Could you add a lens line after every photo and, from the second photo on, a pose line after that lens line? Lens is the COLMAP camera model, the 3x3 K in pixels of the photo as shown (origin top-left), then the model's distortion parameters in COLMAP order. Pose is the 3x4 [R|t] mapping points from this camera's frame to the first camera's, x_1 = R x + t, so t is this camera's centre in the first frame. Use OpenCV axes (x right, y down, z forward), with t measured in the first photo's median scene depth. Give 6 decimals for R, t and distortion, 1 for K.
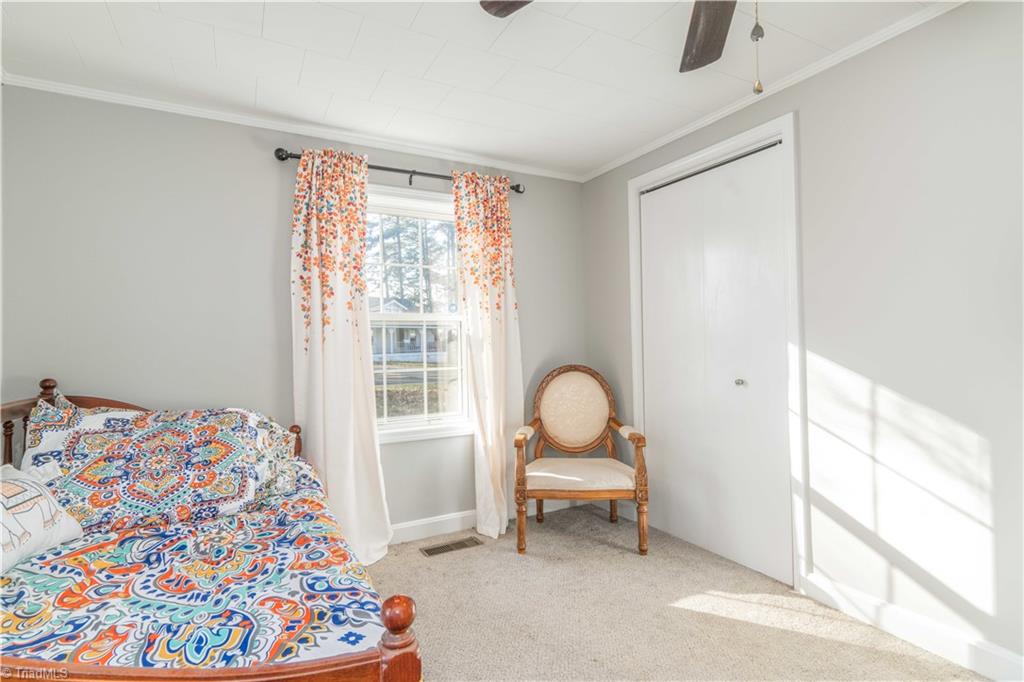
lens RADIAL K [[474.5, 0, 512.0], [0, 474.5, 341.0], [0, 0, 1]] dist [-0.000920, 0.000668]
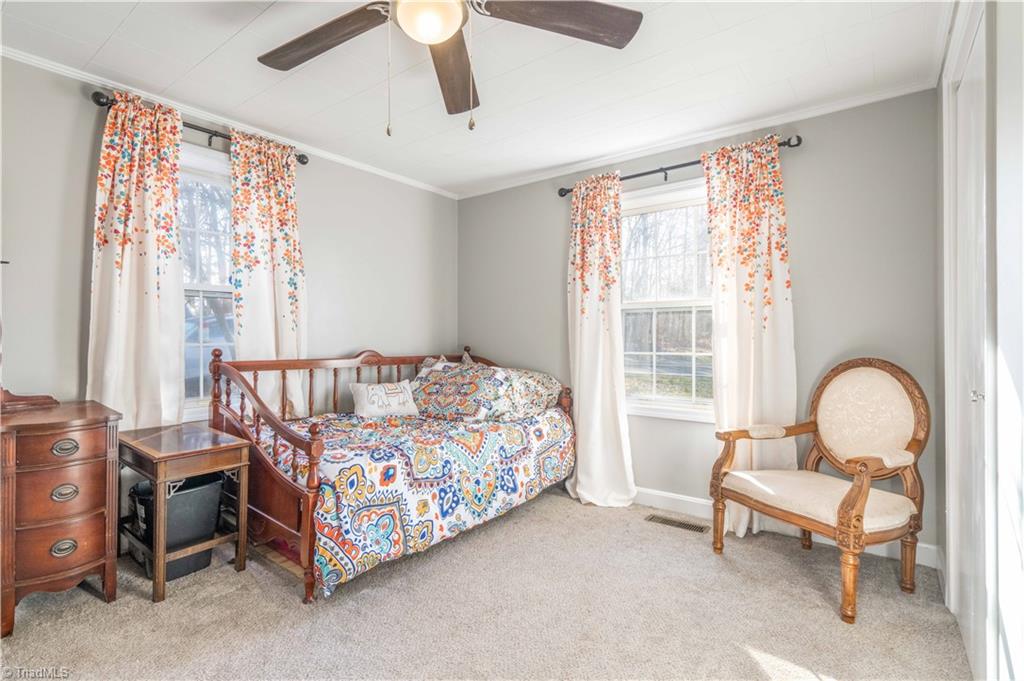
lens RADIAL K [[490.4, 0, 491.7], [0, 490.4, 335.3], [0, 0, 1]] dist [-0.000361, 0.000174]
pose [[0.419141, 0.015297, -0.907792, 0.634062], [0.003199, 0.999827, 0.018325, -0.000789], [0.907915, -0.010585, 0.419020, 0.174446]]
